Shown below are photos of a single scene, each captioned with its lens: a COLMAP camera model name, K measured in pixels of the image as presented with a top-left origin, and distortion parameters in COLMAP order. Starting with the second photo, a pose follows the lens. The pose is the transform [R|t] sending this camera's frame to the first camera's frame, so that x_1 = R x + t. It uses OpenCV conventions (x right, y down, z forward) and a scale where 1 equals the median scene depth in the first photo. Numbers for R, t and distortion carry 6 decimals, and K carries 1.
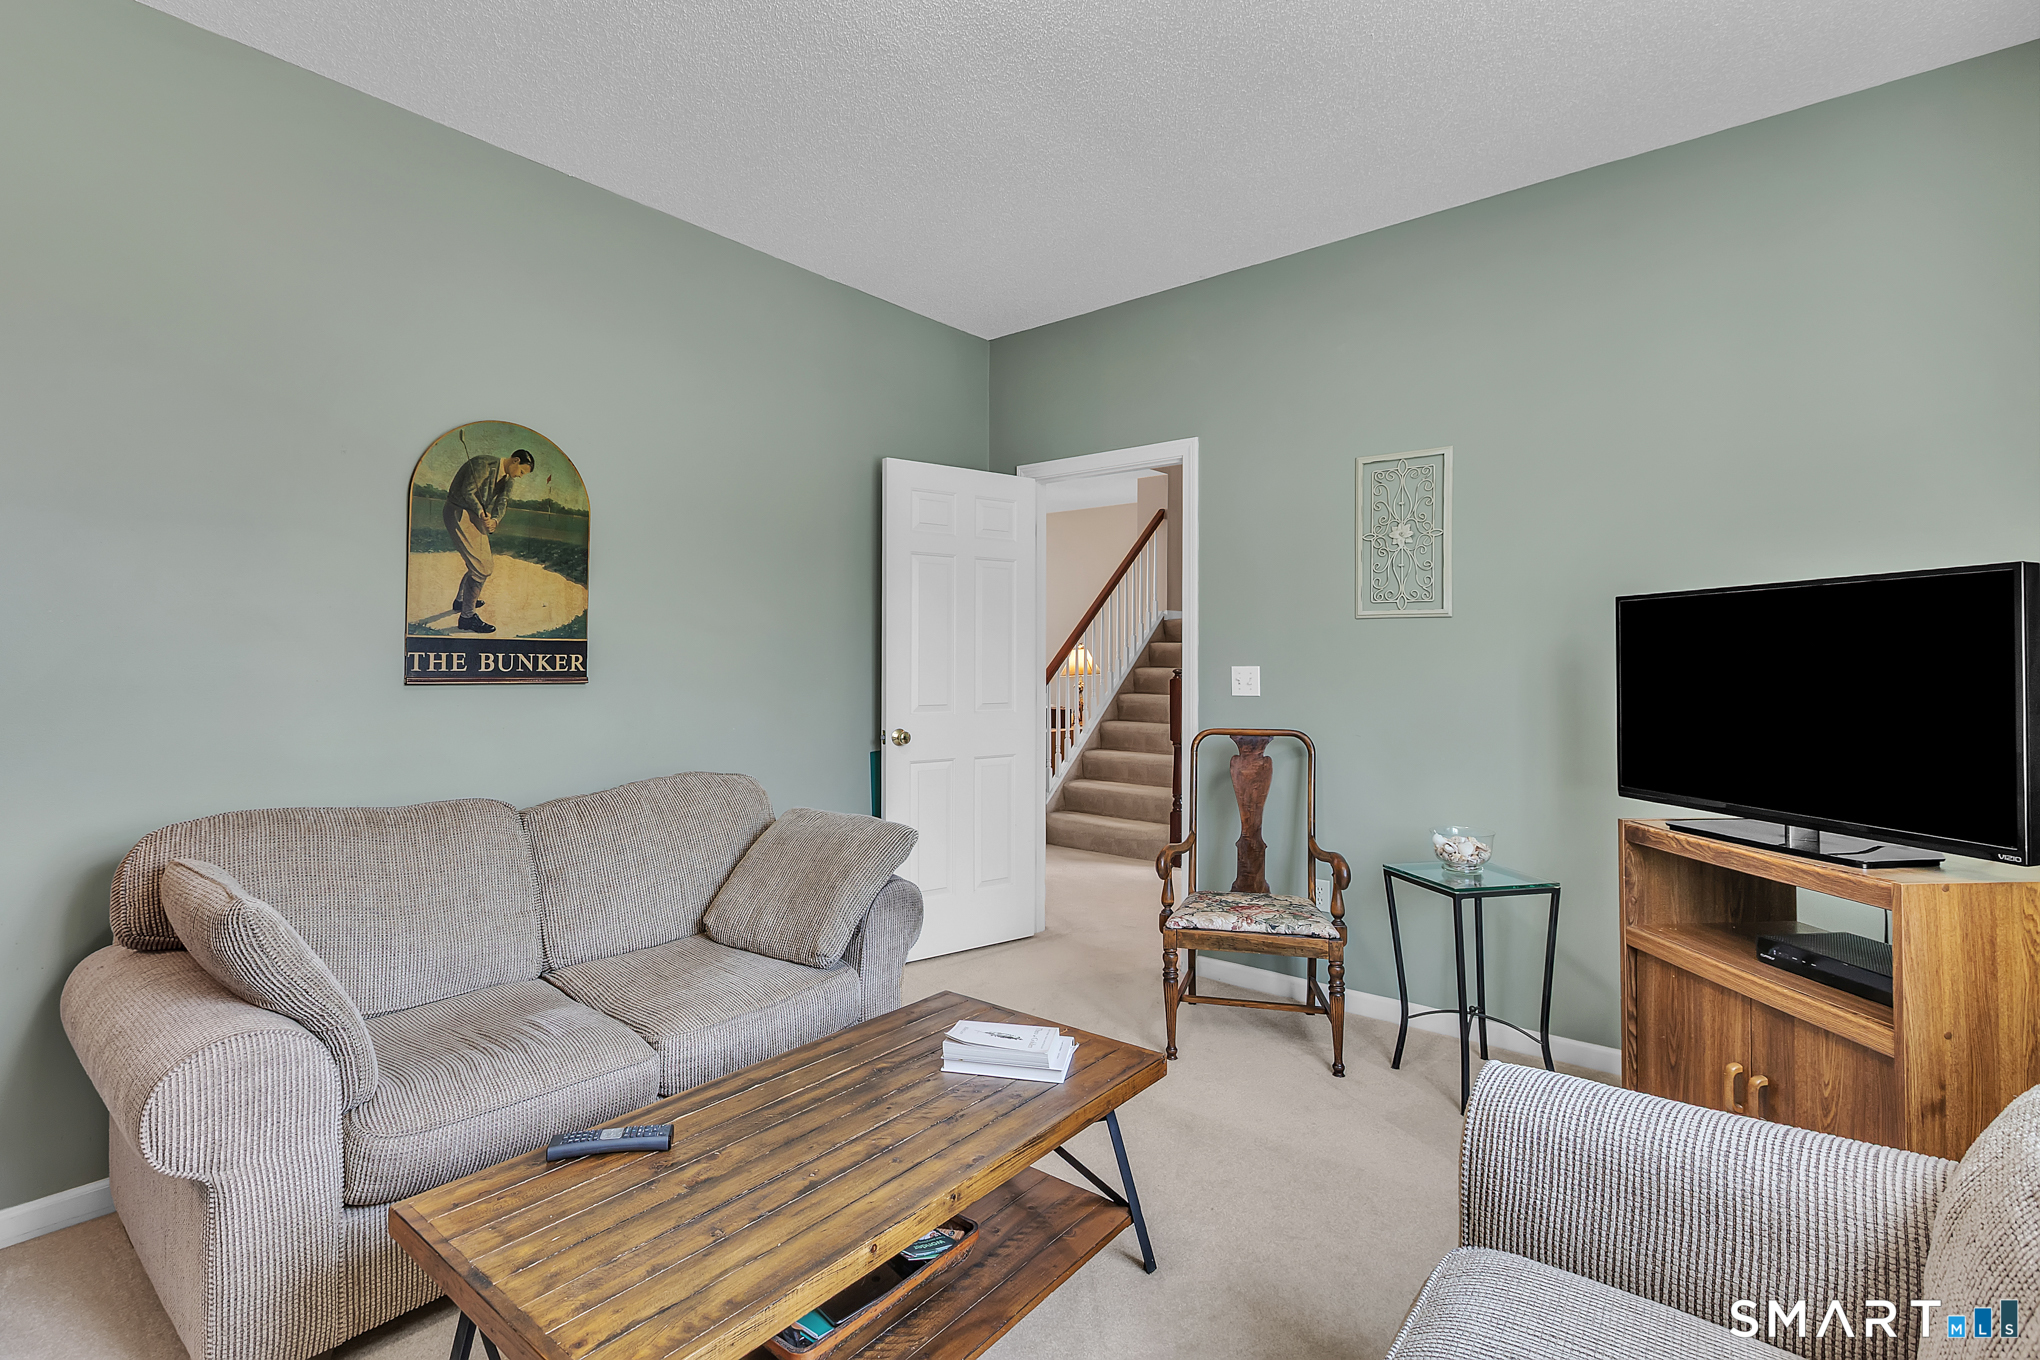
lens RADIAL K [[937.3, 0, 1003.4], [0, 937.3, 670.3], [0, 0, 1]] dist [-0.001593, -0.000157]
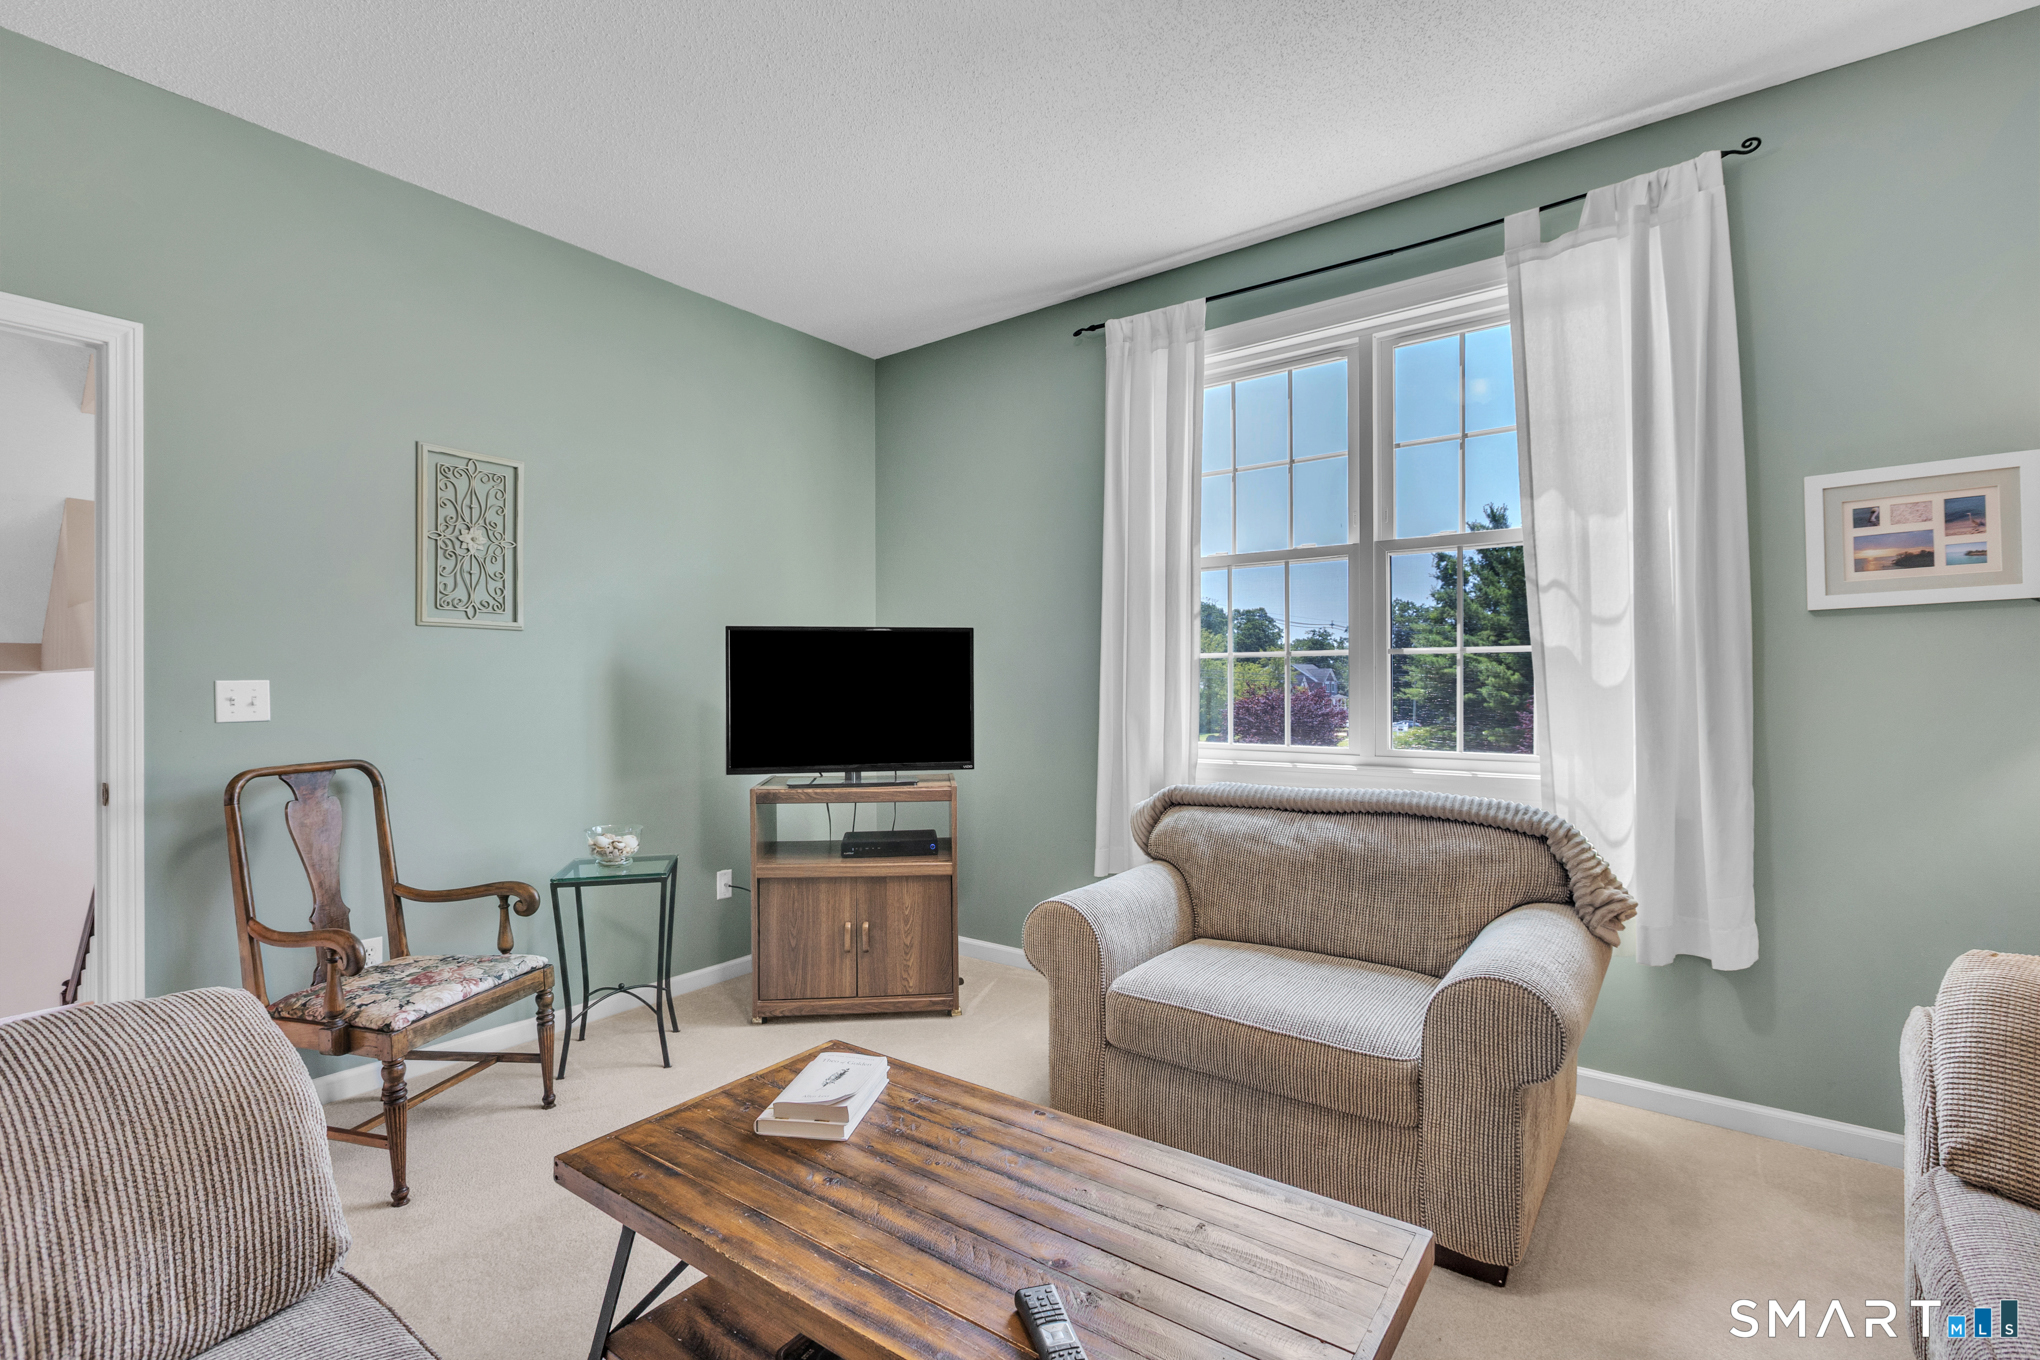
lens RADIAL K [[937.3, 0, 1003.4], [0, 937.3, 670.3], [0, 0, 1]] dist [-0.001593, -0.000157]
pose [[-0.029944, 0.000793, 0.999551, -0.596782], [0.005498, 0.999985, -0.000629, -0.010114], [-0.999536, 0.005477, -0.029948, 0.547204]]
